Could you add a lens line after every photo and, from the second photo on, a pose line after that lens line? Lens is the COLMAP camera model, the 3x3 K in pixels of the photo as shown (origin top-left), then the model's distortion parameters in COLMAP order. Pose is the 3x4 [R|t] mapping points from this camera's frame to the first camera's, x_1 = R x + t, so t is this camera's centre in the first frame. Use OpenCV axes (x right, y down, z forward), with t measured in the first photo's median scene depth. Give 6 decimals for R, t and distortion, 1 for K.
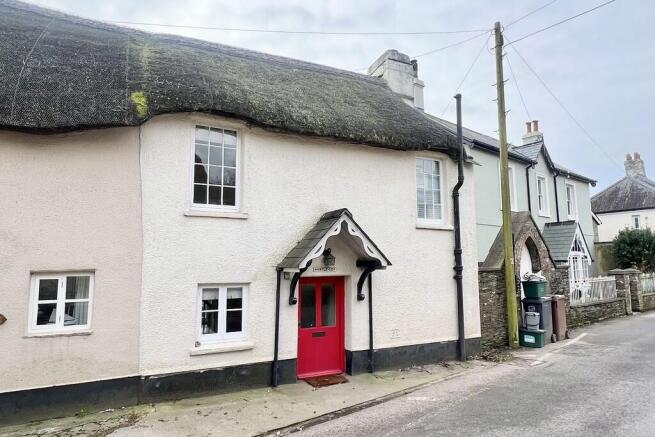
lens RADIAL K [[405.9, 0, 327.5], [0, 405.9, 218.5], [0, 0, 1]] dist [0.000974, -0.000070]
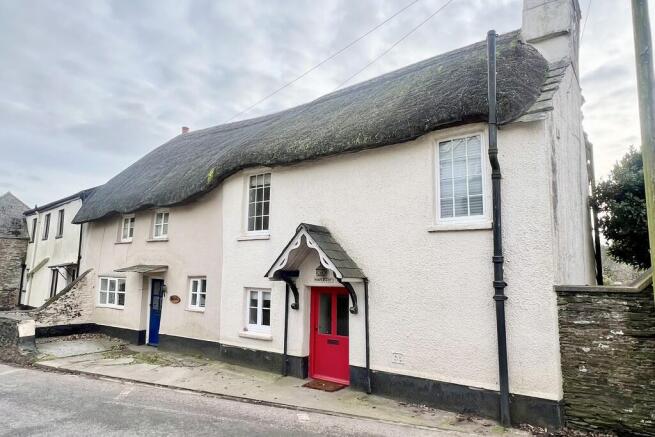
lens RADIAL K [[405.9, 0, 327.5], [0, 405.9, 218.5], [0, 0, 1]] dist [0.000974, -0.000070]
pose [[0.451038, -0.110893, -0.885589, 1.042566], [0.085802, 0.993043, -0.080649, 0.056437], [0.888371, -0.039610, 0.457415, 0.573885]]
